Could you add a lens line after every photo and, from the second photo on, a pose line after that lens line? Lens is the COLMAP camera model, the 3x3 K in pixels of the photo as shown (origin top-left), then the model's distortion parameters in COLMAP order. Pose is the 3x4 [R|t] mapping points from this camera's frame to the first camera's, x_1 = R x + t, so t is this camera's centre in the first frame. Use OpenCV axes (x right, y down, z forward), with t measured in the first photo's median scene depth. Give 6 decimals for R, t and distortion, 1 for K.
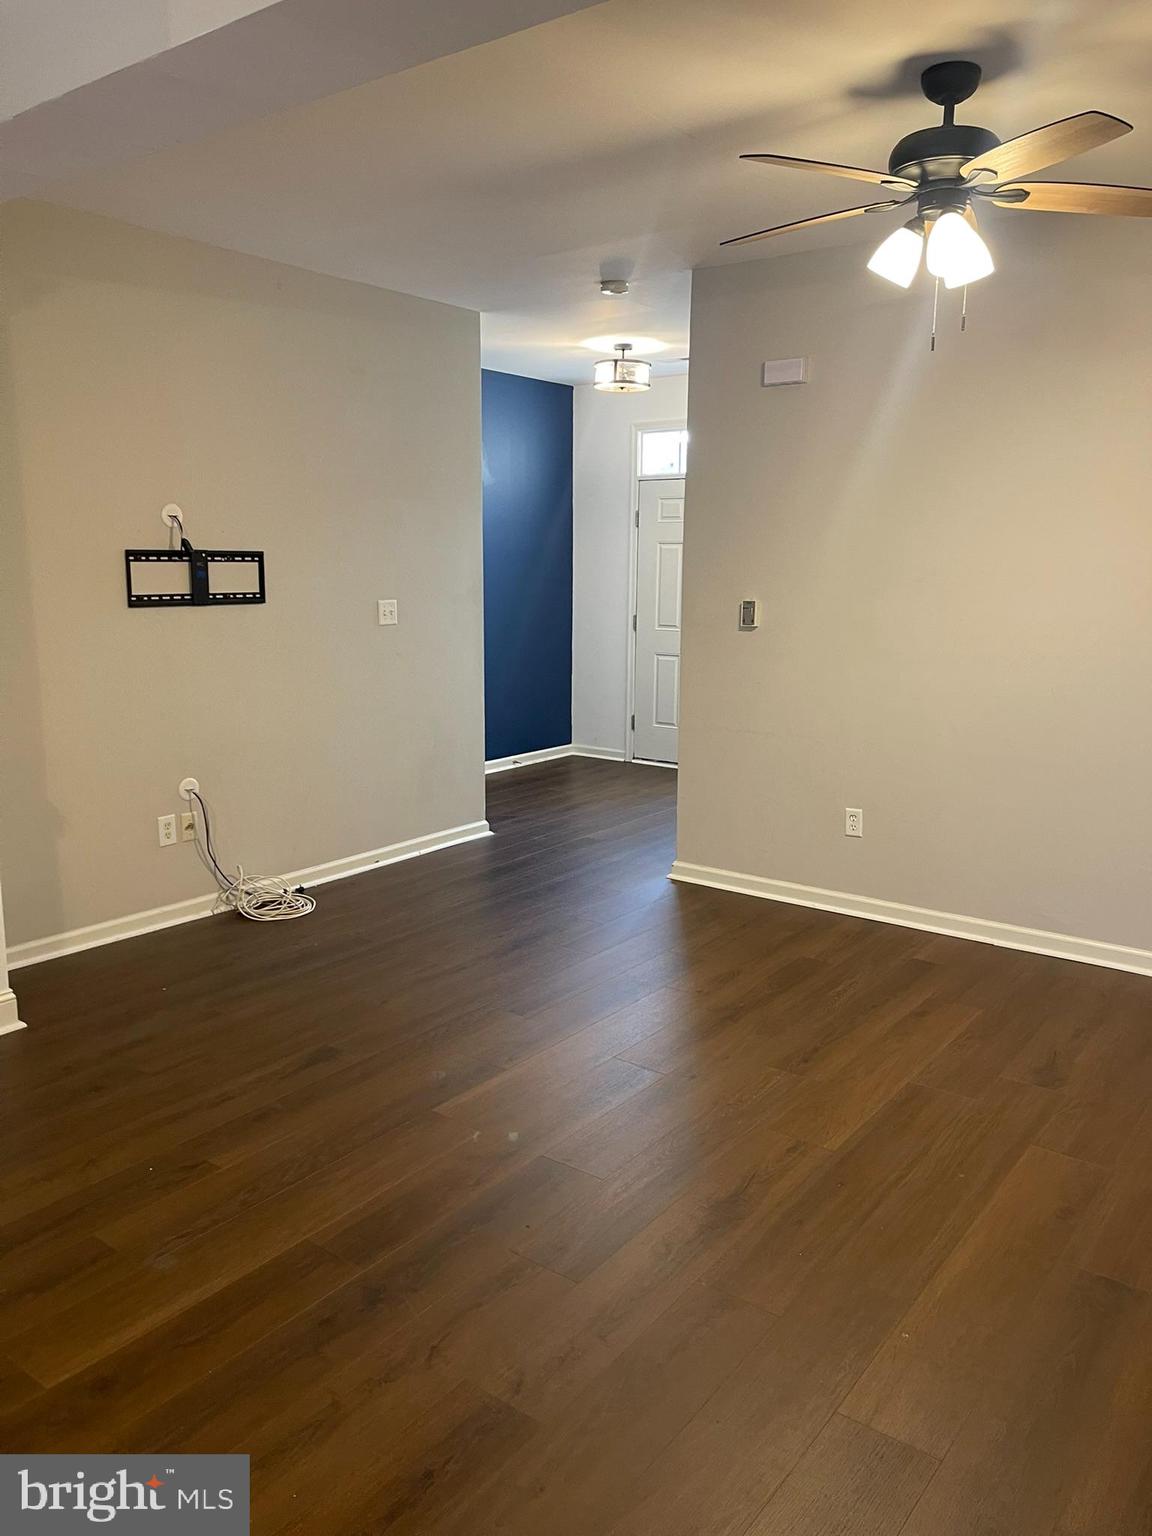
lens RADIAL K [[1145.8, 0, 575.4], [0, 1145.8, 768.9], [0, 0, 1]] dist [0.060128, -0.076829]
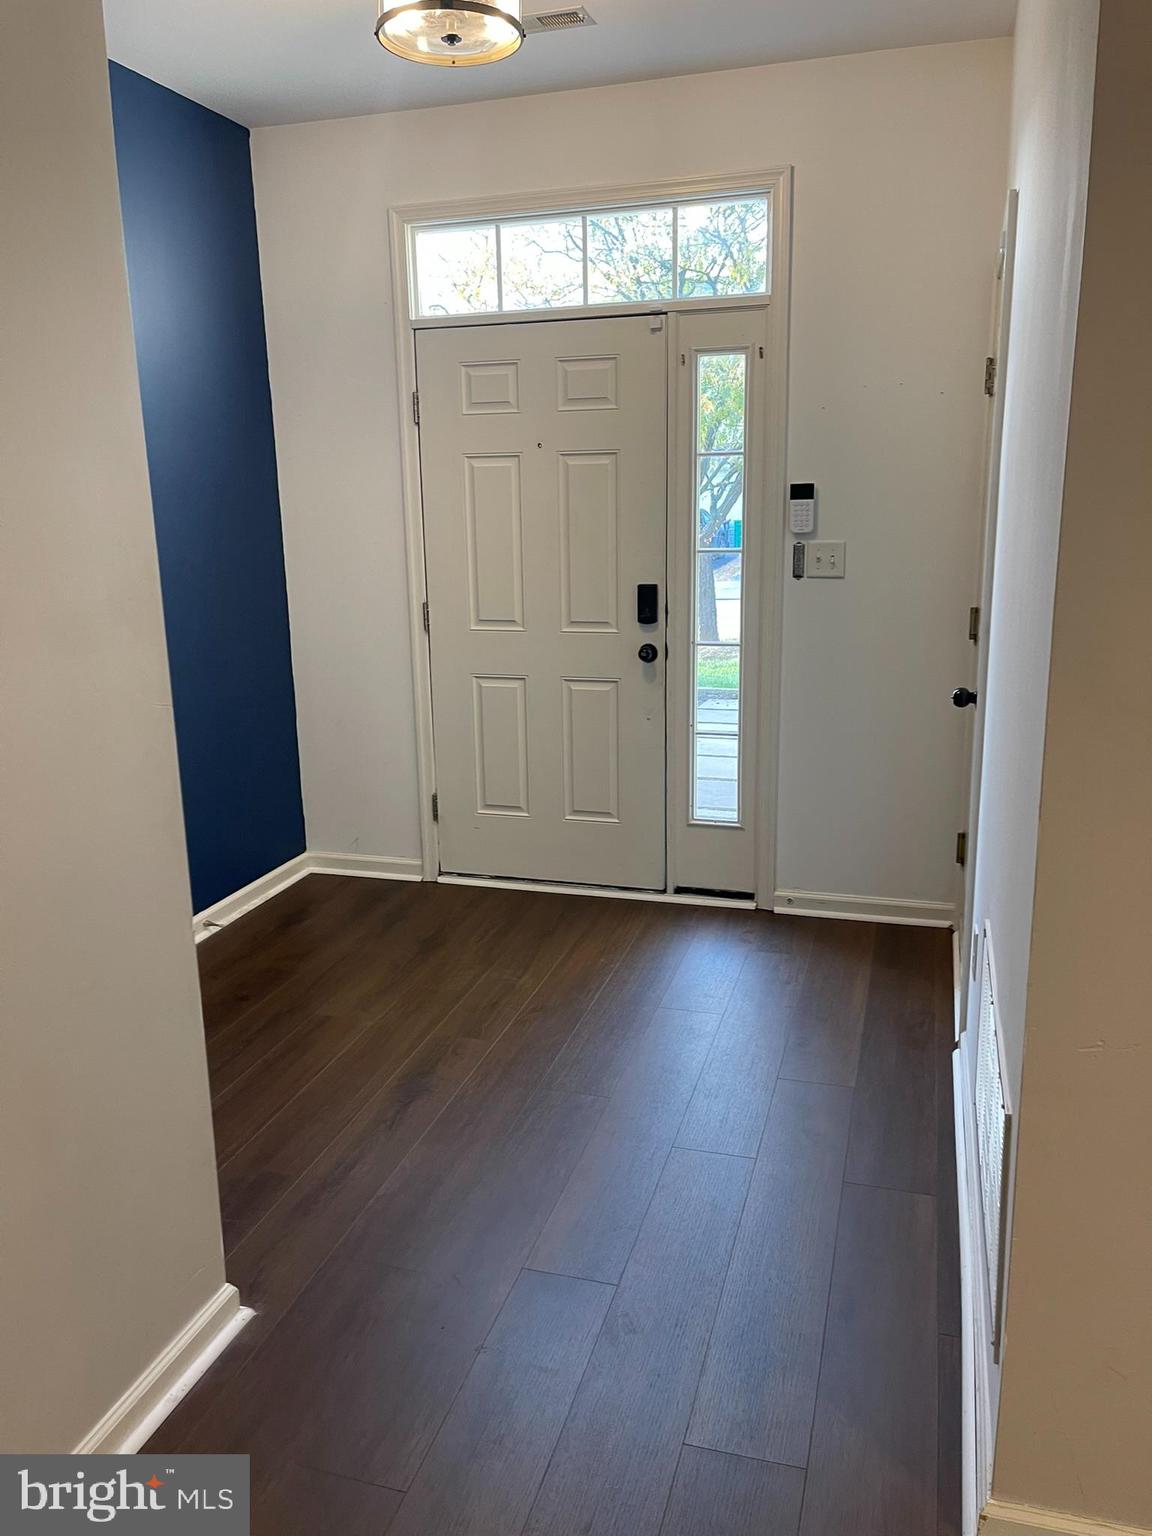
lens RADIAL K [[1145.8, 0, 578.5], [0, 1145.8, 764.8], [0, 0, 1]] dist [0.060128, -0.076829]
pose [[0.937275, -0.106703, 0.331858, -0.059846], [0.092049, 0.993968, 0.059615, -0.085059], [-0.336218, -0.025328, 0.941444, 0.486289]]
